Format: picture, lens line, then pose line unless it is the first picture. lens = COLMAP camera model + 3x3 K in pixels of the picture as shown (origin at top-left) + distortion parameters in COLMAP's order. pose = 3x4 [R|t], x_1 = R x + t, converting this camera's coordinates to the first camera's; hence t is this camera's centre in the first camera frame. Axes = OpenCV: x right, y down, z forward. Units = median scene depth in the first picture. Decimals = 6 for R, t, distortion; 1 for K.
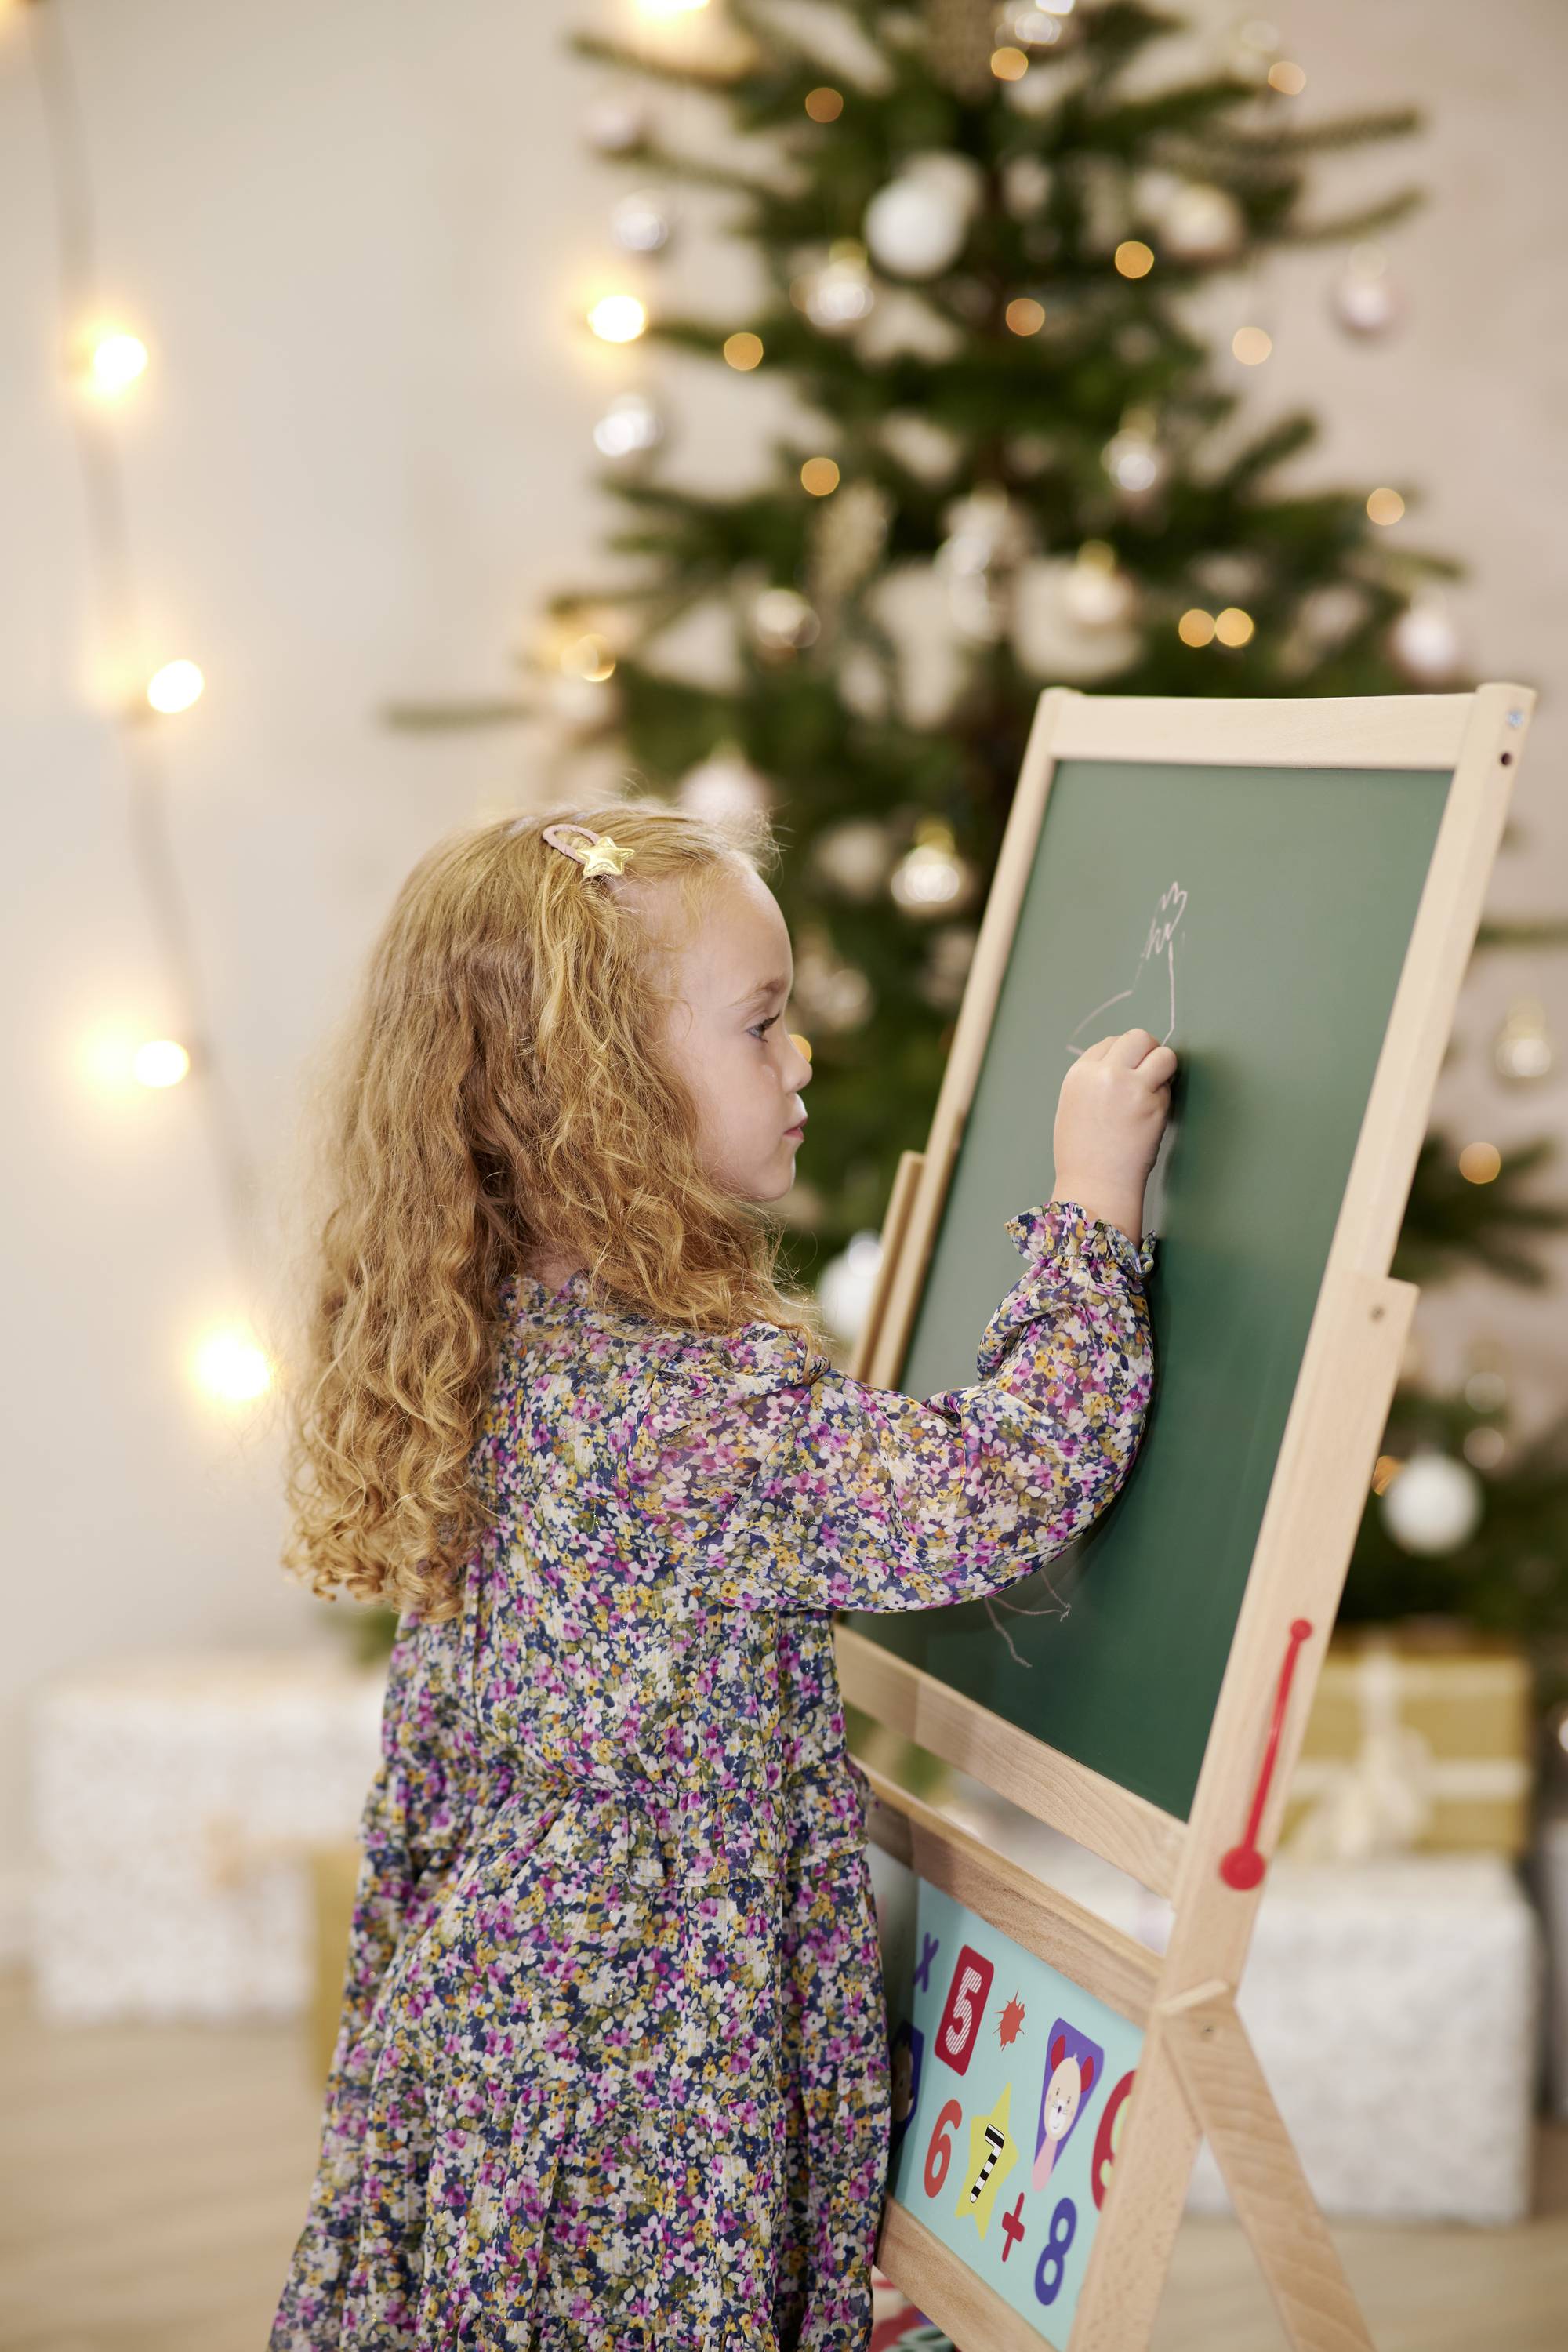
lens RADIAL K [[6582.8, 0, 788.2], [0, 6582.8, 1211.2], [0, 0, 1]] dist [0.056607, 8.383946]
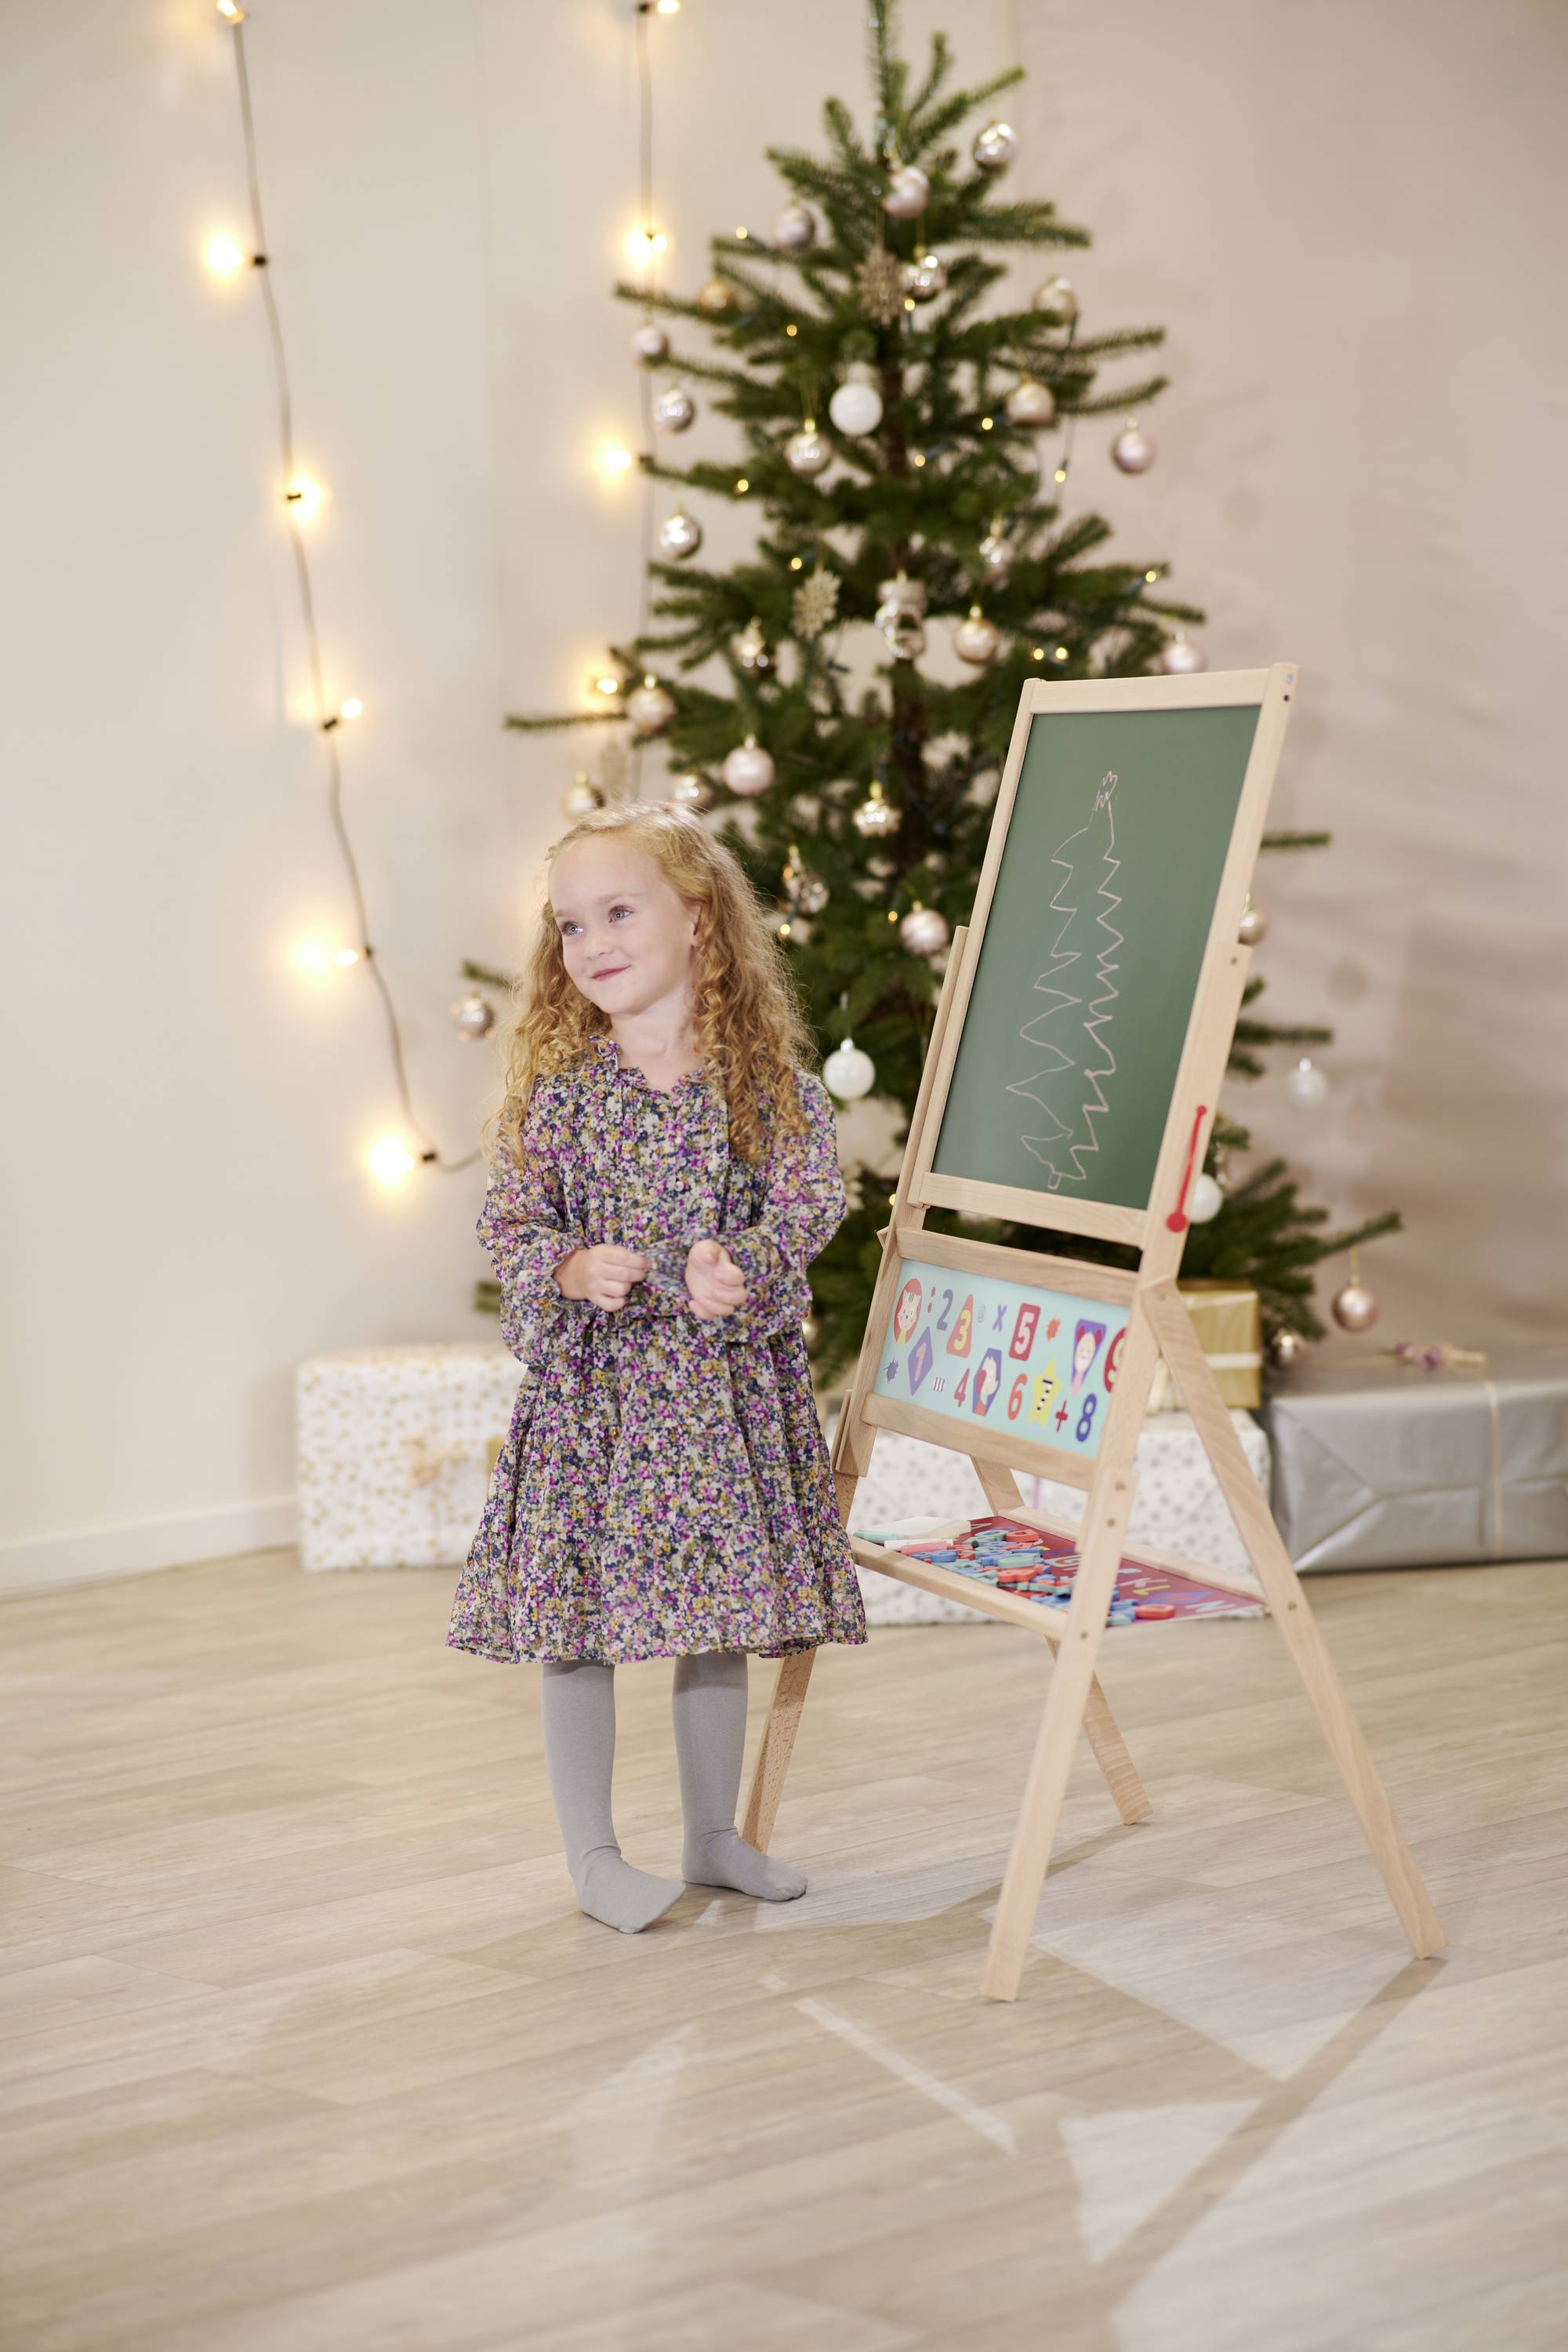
lens RADIAL K [[6390.3, 0, 775.2], [0, 6390.3, 1189.2], [0, 0, 1]] dist [0.357780, 0.109911]
pose [[0.998204, -0.024253, 0.054782, -0.087323], [0.024818, 0.999645, -0.009655, 0.053071], [-0.054528, 0.010997, 0.998452, -0.531857]]
